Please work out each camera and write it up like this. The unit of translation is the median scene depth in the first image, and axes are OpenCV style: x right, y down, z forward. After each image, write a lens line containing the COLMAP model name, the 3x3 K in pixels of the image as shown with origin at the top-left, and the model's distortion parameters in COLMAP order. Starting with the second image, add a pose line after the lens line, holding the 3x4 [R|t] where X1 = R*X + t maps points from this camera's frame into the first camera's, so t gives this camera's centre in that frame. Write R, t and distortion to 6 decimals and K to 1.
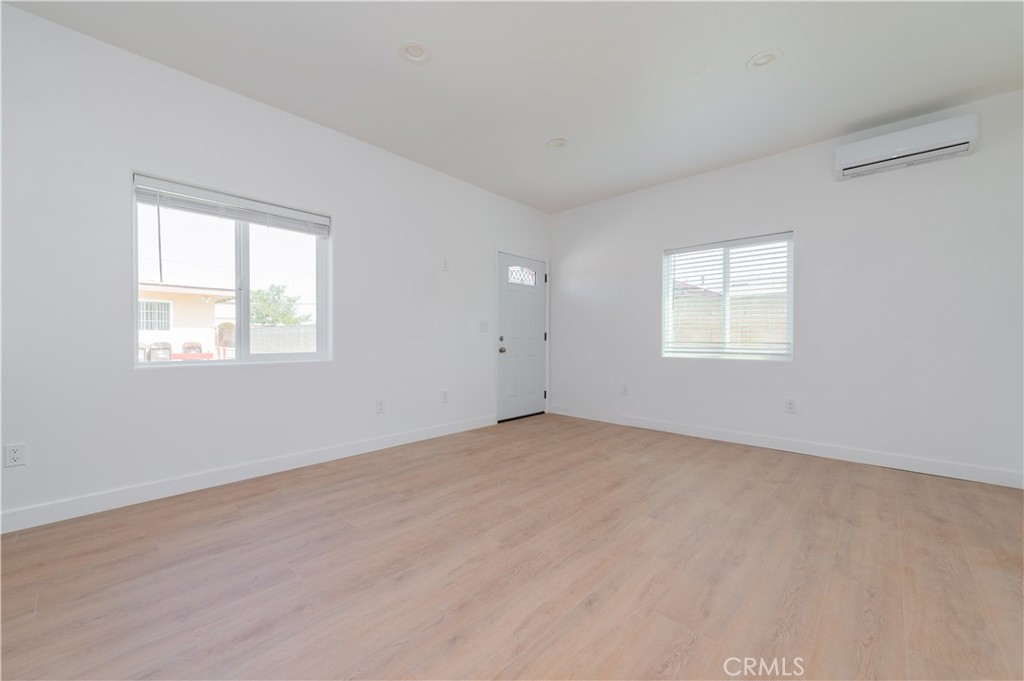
lens RADIAL K [[408.6, 0, 512.6], [0, 408.6, 343.7], [0, 0, 1]] dist [0.004748, 0.000046]
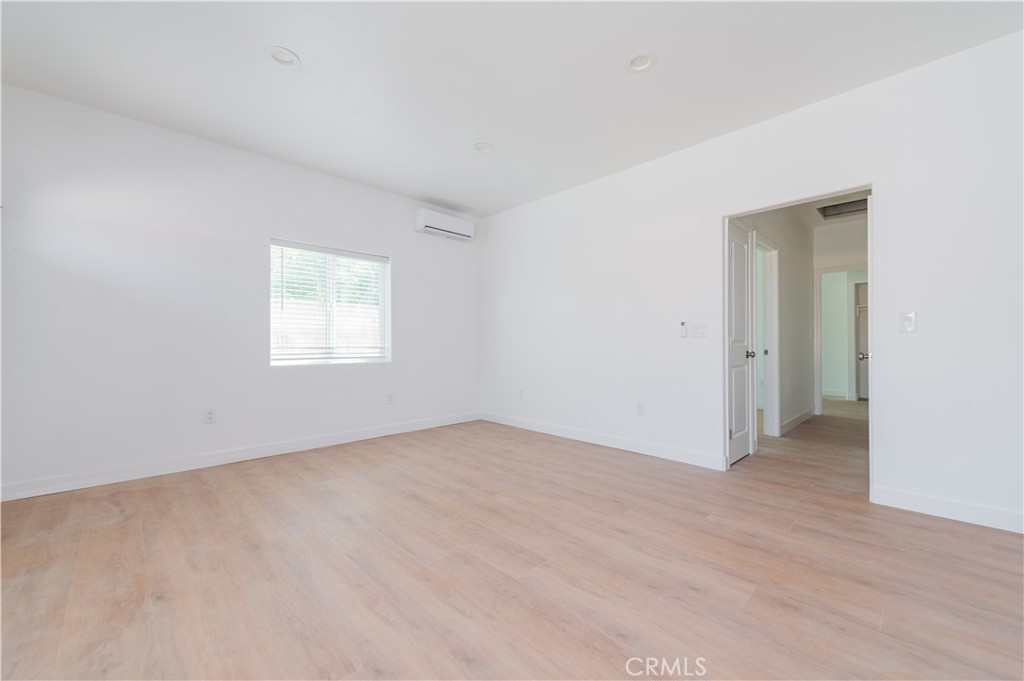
lens RADIAL K [[408.6, 0, 512.0], [0, 408.6, 339.4], [0, 0, 1]] dist [0.004748, 0.000046]
pose [[0.034929, 0.009551, 0.999344, -0.592385], [0.016012, 0.999821, -0.010115, -0.007685], [-0.999262, 0.016355, 0.034770, 0.634605]]
